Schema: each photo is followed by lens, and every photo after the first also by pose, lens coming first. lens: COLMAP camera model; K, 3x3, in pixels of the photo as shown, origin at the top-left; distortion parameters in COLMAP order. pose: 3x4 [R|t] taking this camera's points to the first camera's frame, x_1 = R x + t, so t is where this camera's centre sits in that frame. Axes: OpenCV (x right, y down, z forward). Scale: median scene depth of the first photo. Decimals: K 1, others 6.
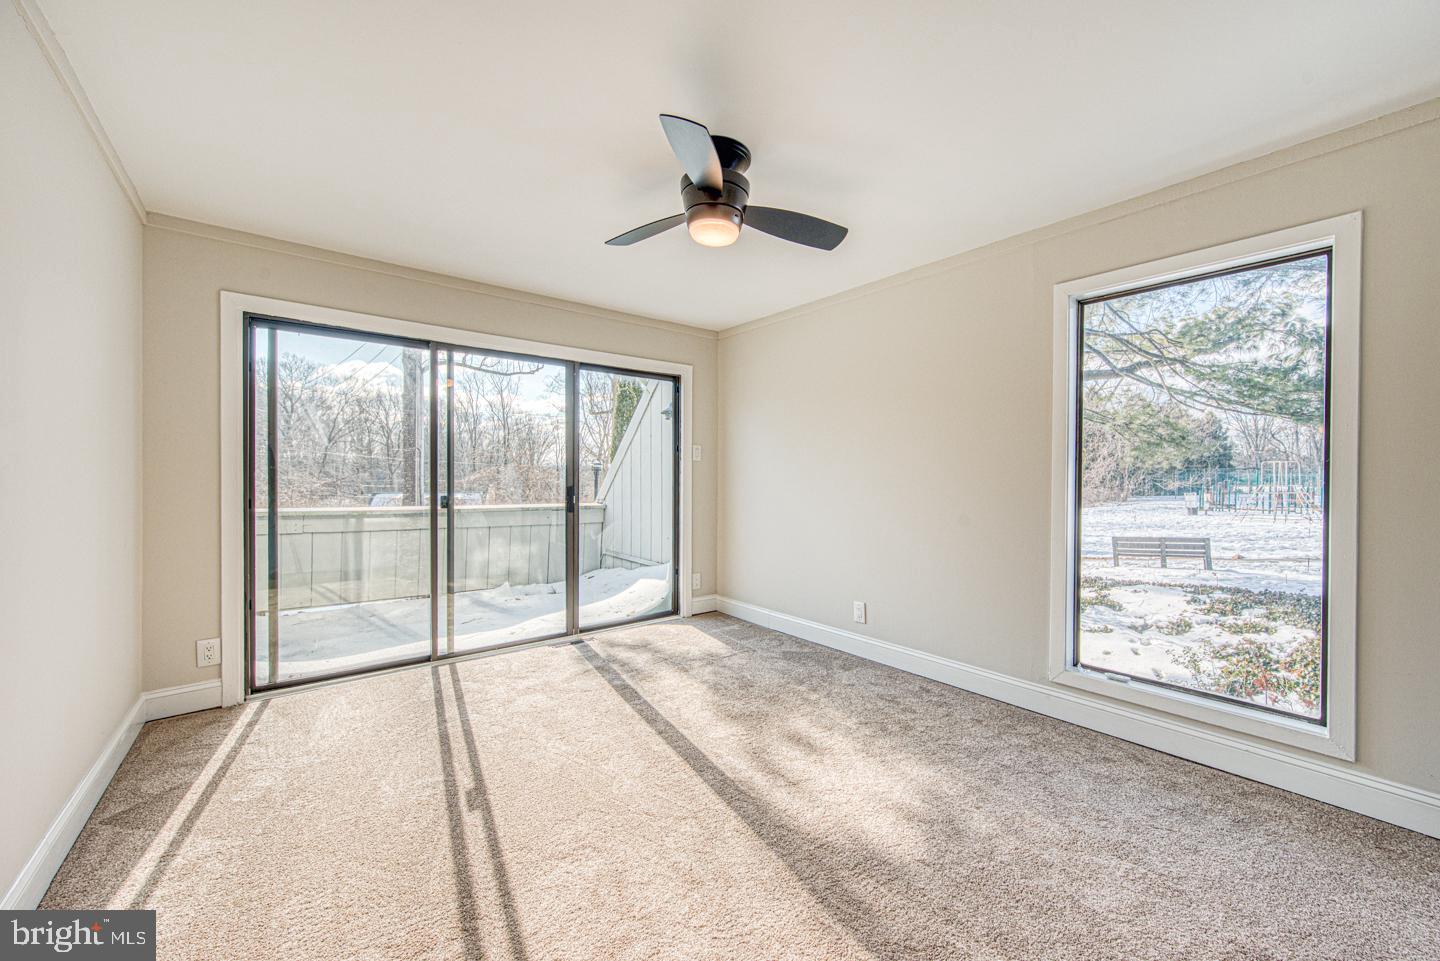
lens RADIAL K [[557.3, 0, 743.2], [0, 557.3, 481.5], [0, 0, 1]] dist [-0.002709, -0.000673]
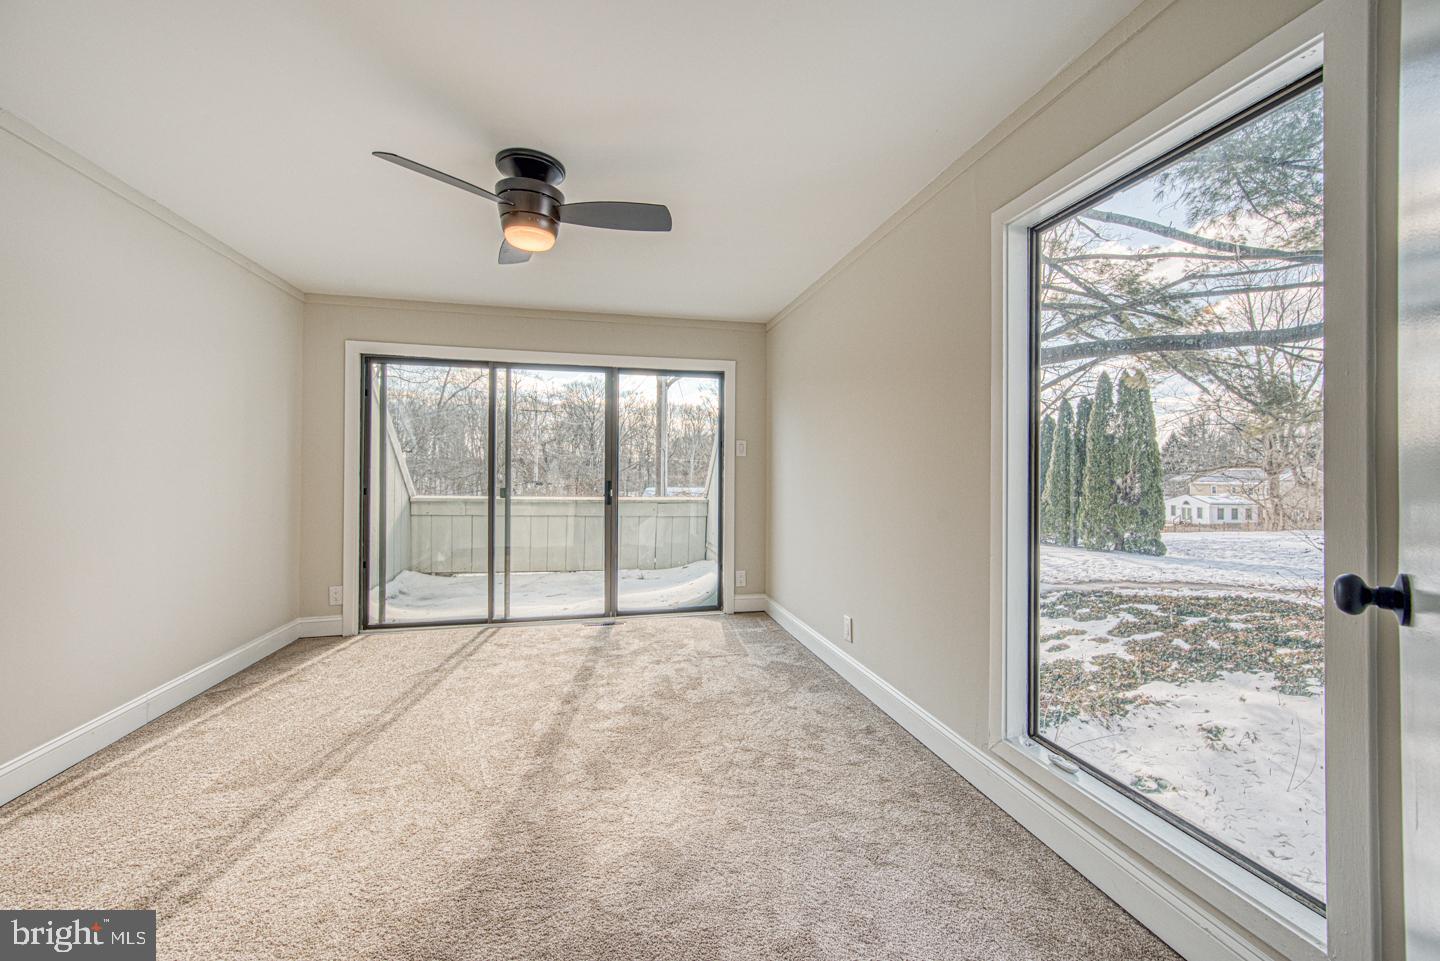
lens RADIAL K [[557.3, 0, 721.1], [0, 557.3, 475.0], [0, 0, 1]] dist [-0.002709, -0.000673]
pose [[0.891247, 0.003341, -0.453506, 0.457701], [-0.005082, 0.999984, -0.002620, -0.002309], [0.453490, 0.004640, 0.891249, 0.144139]]
